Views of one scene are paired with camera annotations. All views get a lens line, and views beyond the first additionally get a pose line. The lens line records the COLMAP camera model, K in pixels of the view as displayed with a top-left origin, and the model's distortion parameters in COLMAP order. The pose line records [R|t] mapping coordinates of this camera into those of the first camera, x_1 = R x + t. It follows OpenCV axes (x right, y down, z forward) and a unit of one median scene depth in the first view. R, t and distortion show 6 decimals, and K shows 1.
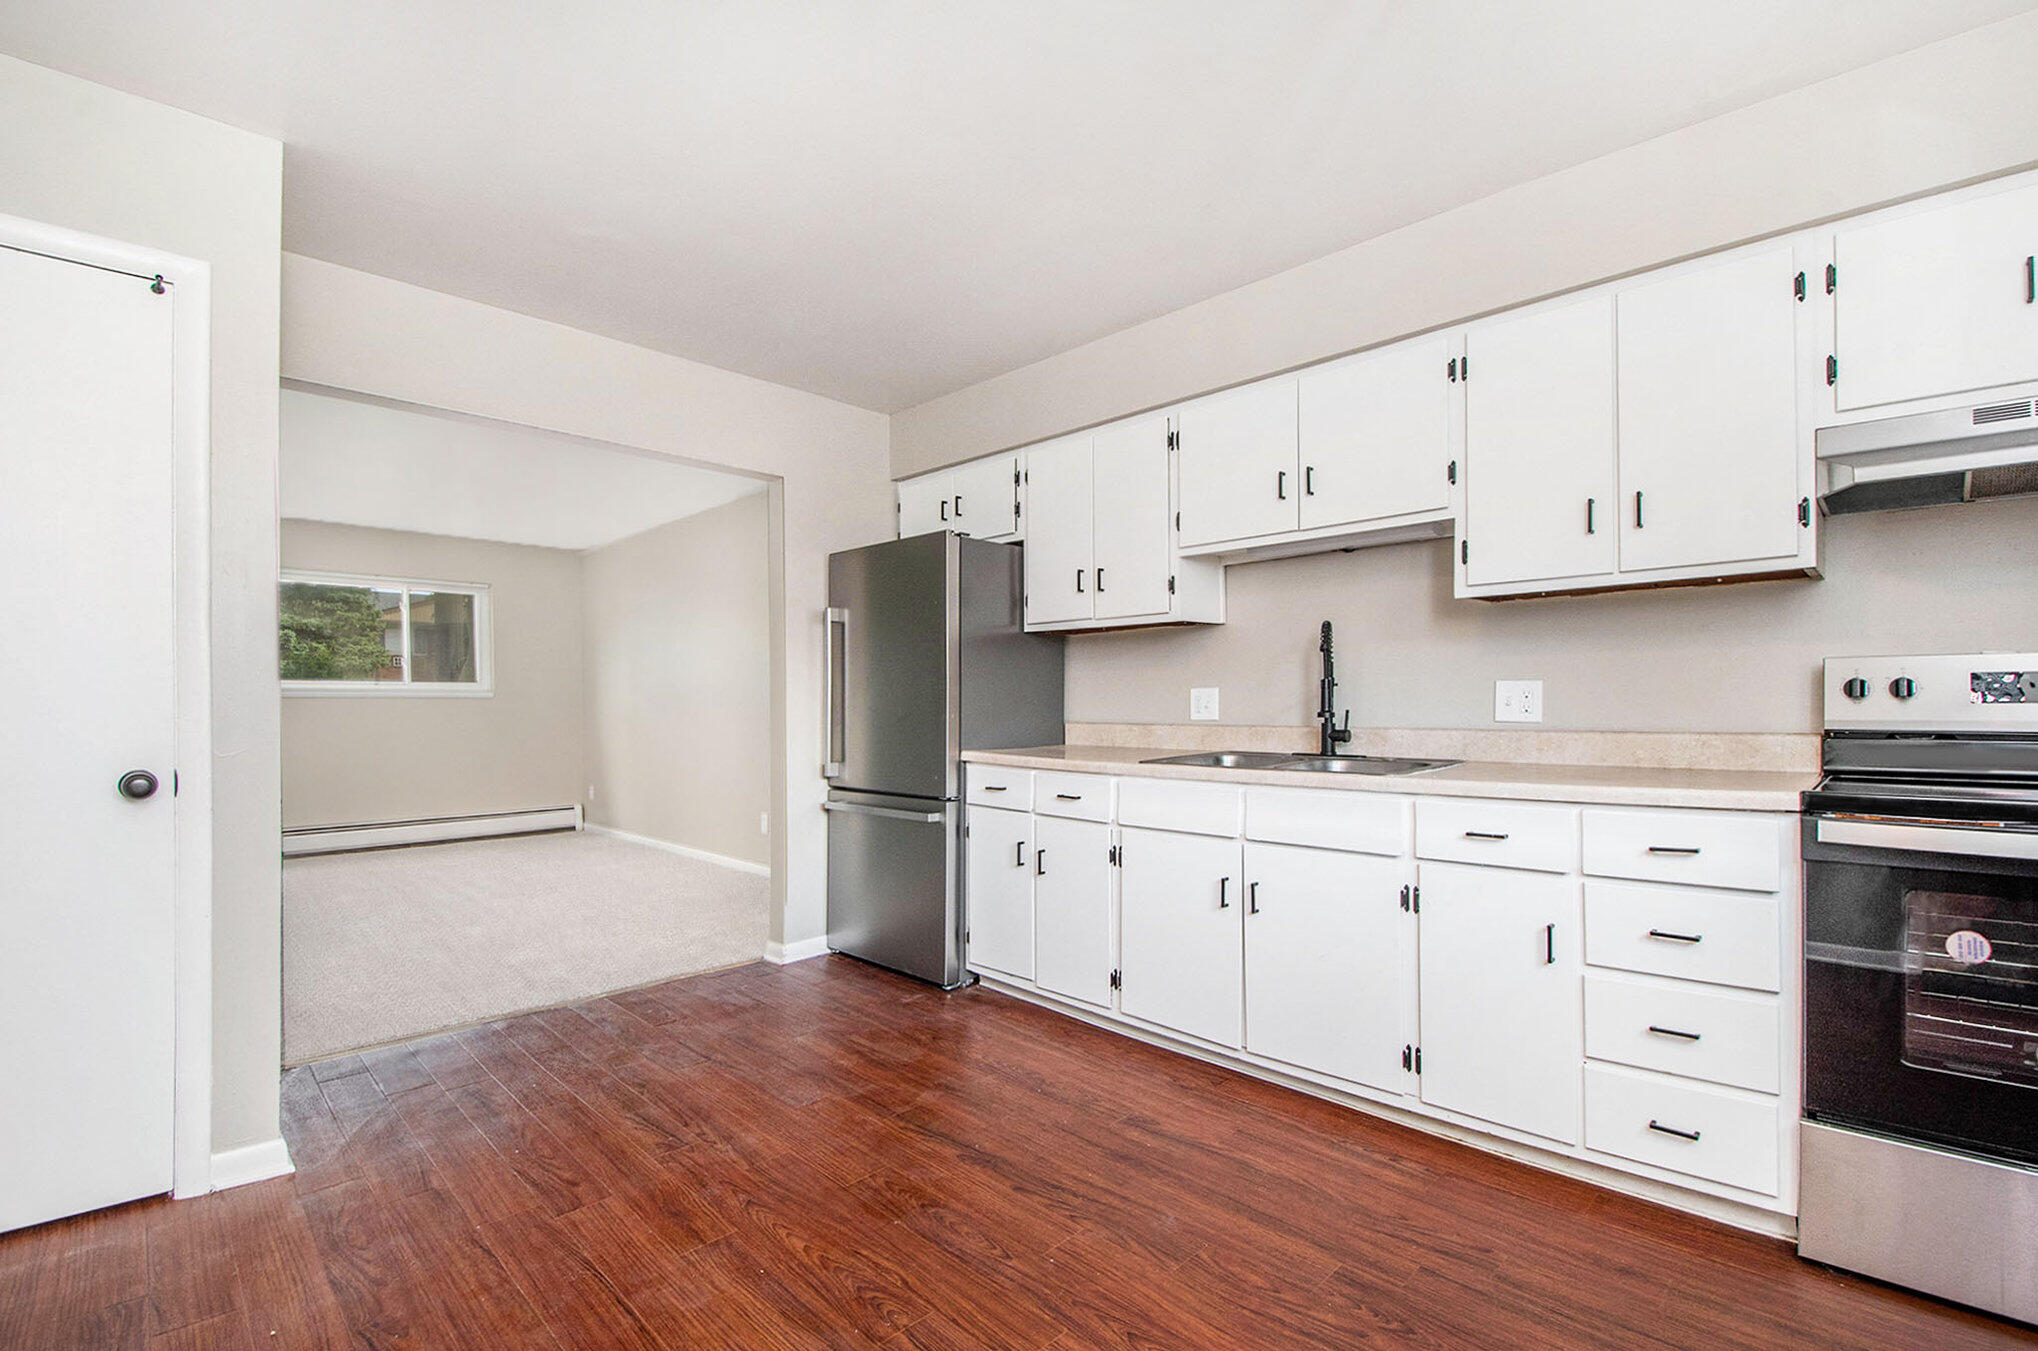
lens RADIAL K [[923.7, 0, 1008.7], [0, 923.7, 686.0], [0, 0, 1]] dist [-0.005063, -0.000972]
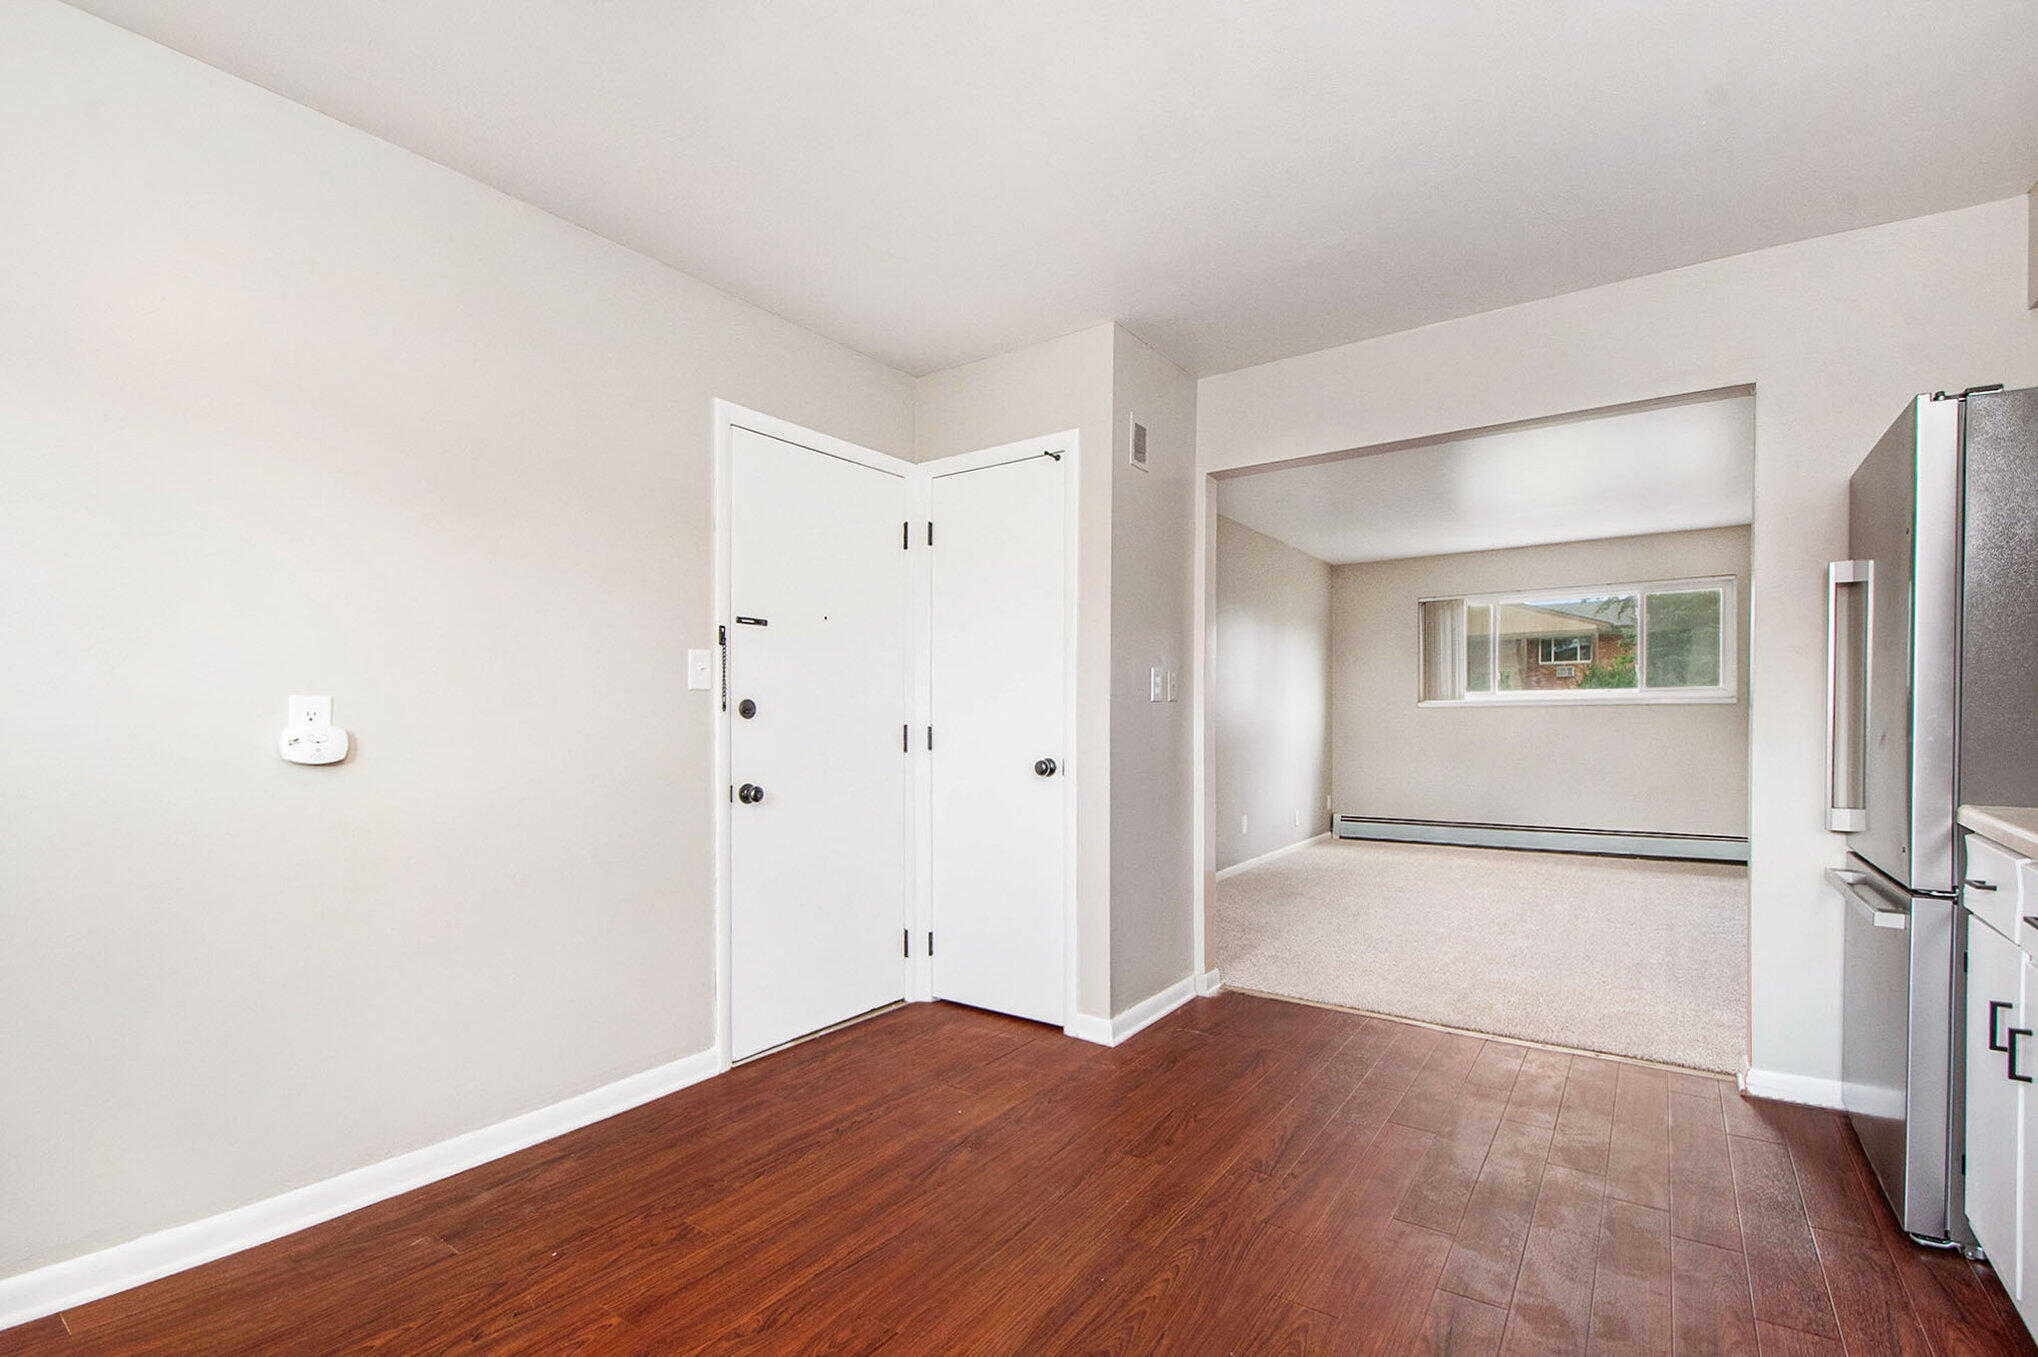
lens RADIAL K [[923.7, 0, 1001.8], [0, 923.7, 694.3], [0, 0, 1]] dist [-0.005063, -0.000972]
pose [[0.161788, -0.019773, -0.986627, 0.583735], [0.024374, 0.999574, -0.016035, 0.002564], [0.986524, -0.021454, 0.162201, 0.589534]]
